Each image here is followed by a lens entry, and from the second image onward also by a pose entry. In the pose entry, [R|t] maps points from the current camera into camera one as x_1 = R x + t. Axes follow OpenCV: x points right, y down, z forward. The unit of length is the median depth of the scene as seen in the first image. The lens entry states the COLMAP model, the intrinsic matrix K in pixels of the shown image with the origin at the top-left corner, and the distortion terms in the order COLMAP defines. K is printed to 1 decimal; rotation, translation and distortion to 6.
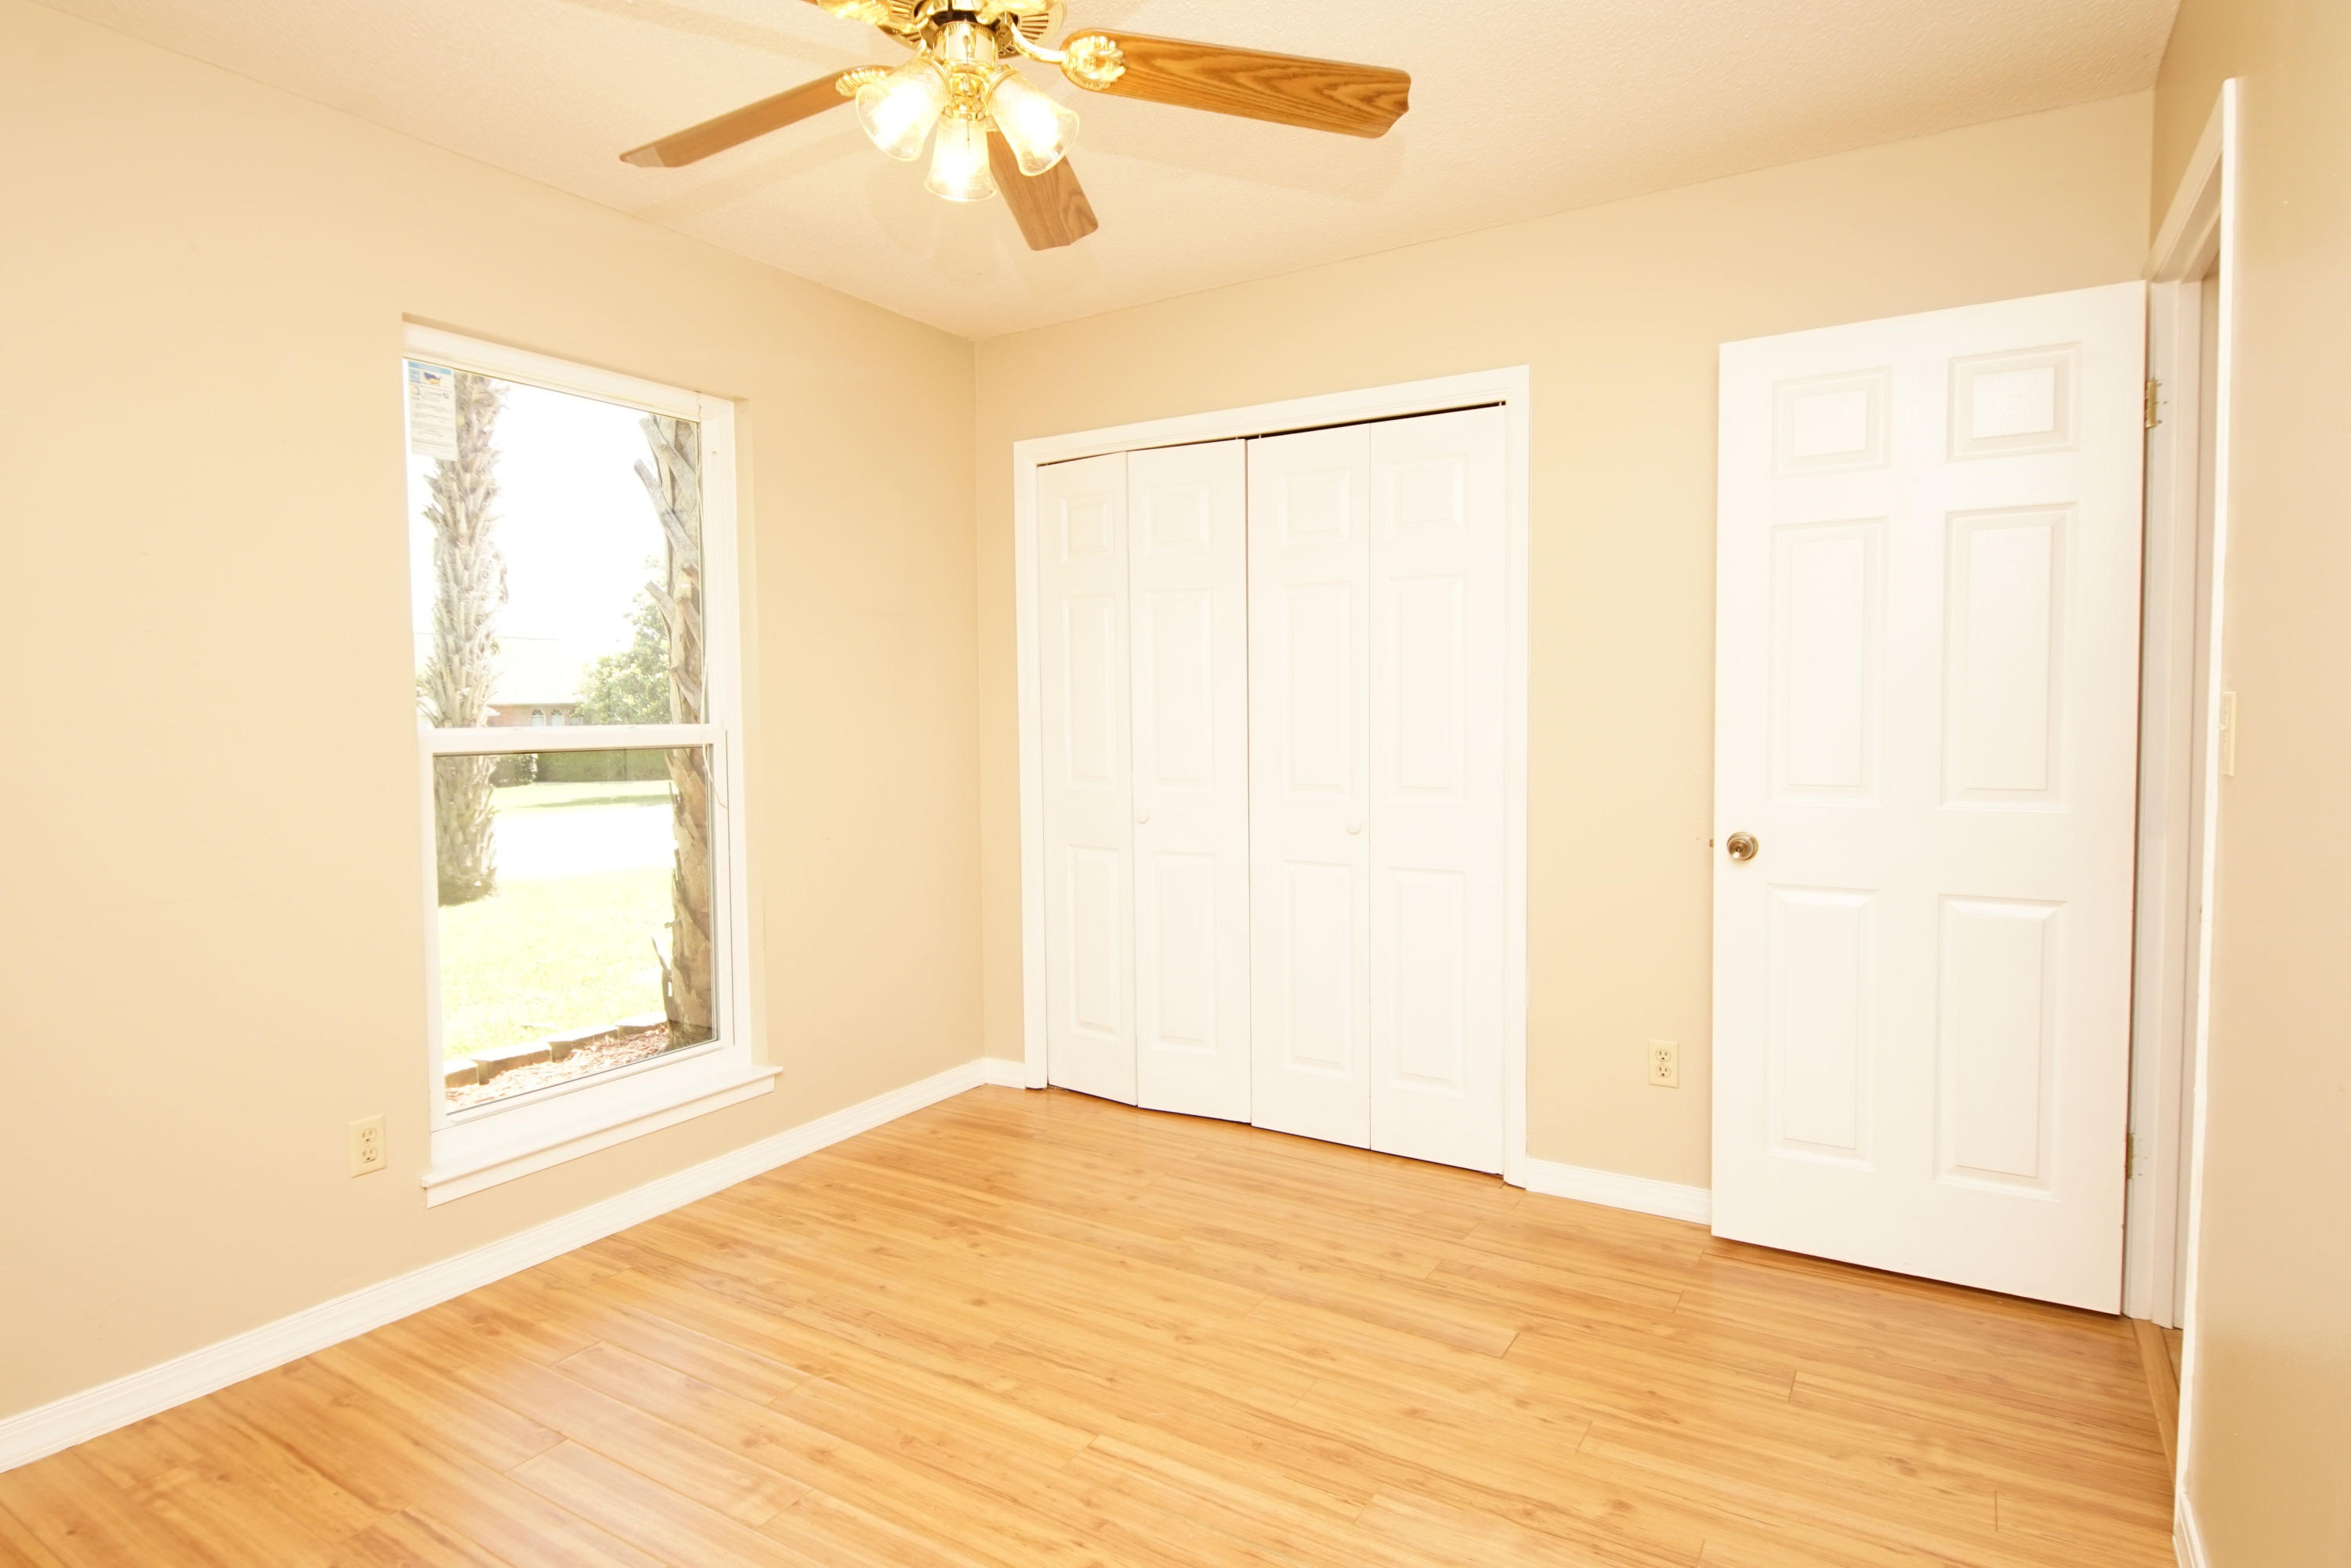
lens RADIAL K [[1256.7, 0, 1157.8], [0, 1256.7, 770.2], [0, 0, 1]] dist [0.042833, -0.039366]
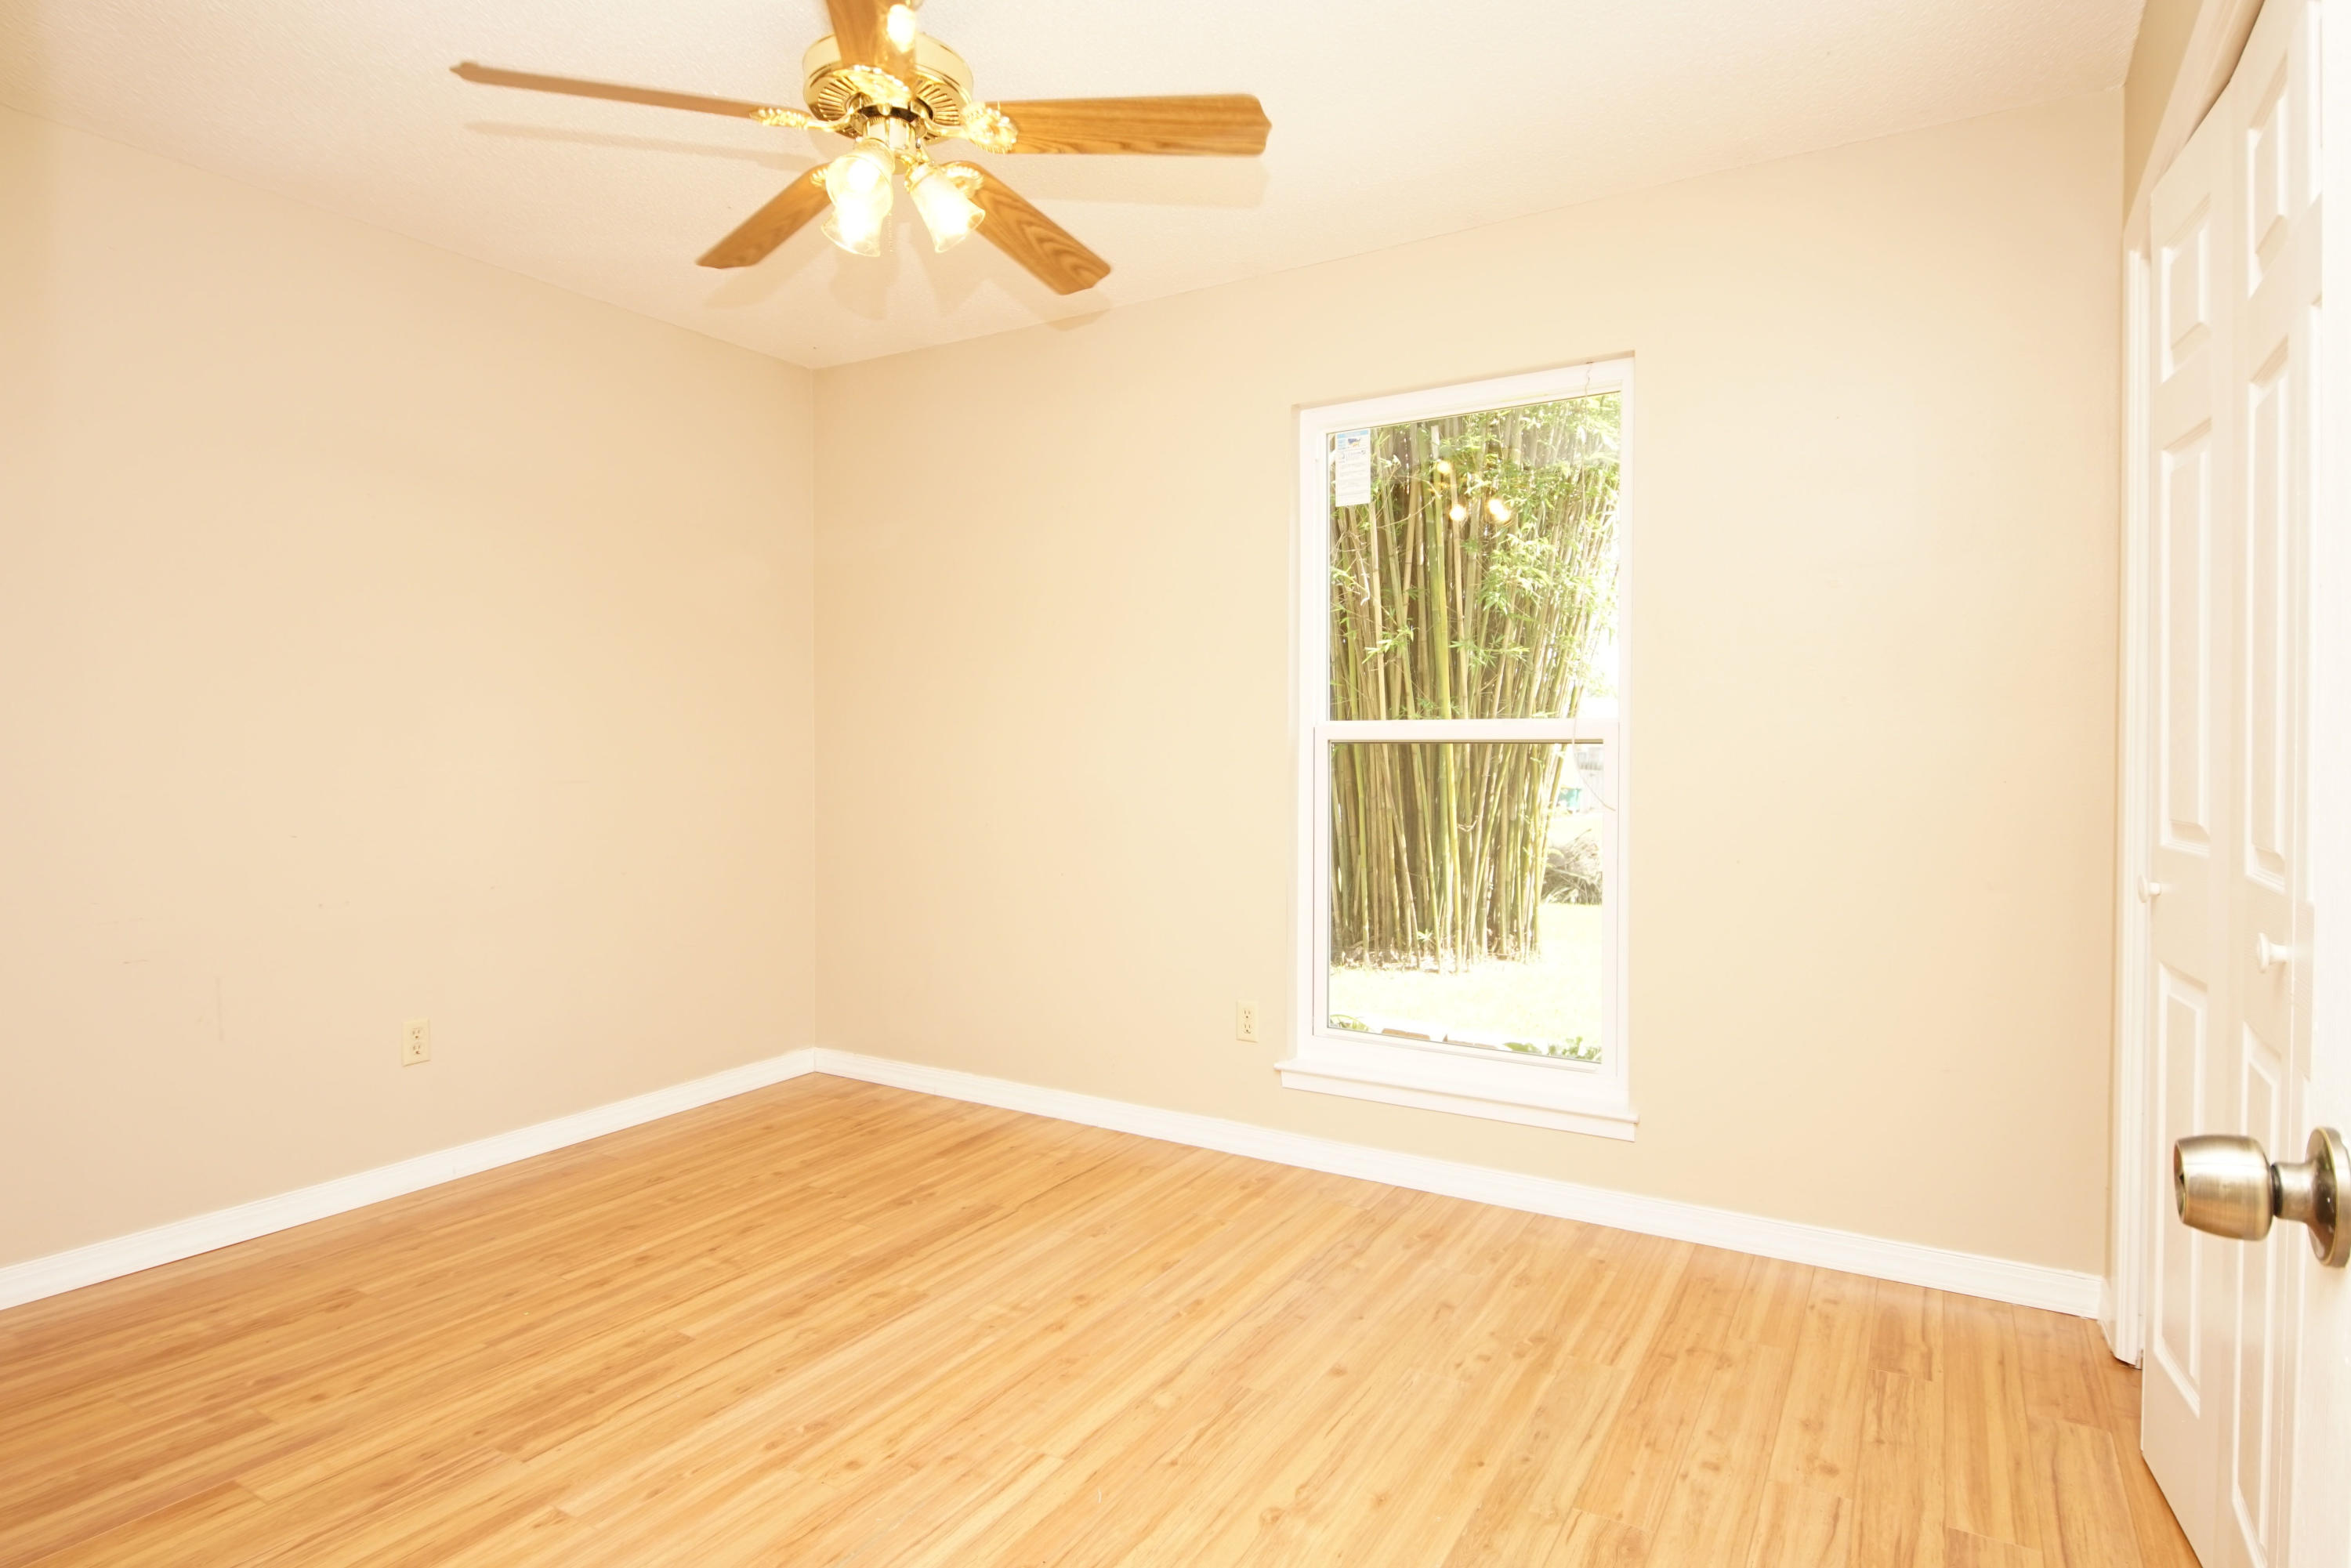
lens RADIAL K [[1256.7, 0, 1157.8], [0, 1256.7, 770.2], [0, 0, 1]] dist [0.042833, -0.039366]
pose [[0.006286, 0.022896, -0.999718, 0.679958], [-0.050913, 0.998449, 0.022546, -0.002031], [0.998683, 0.050757, 0.007442, 0.811735]]
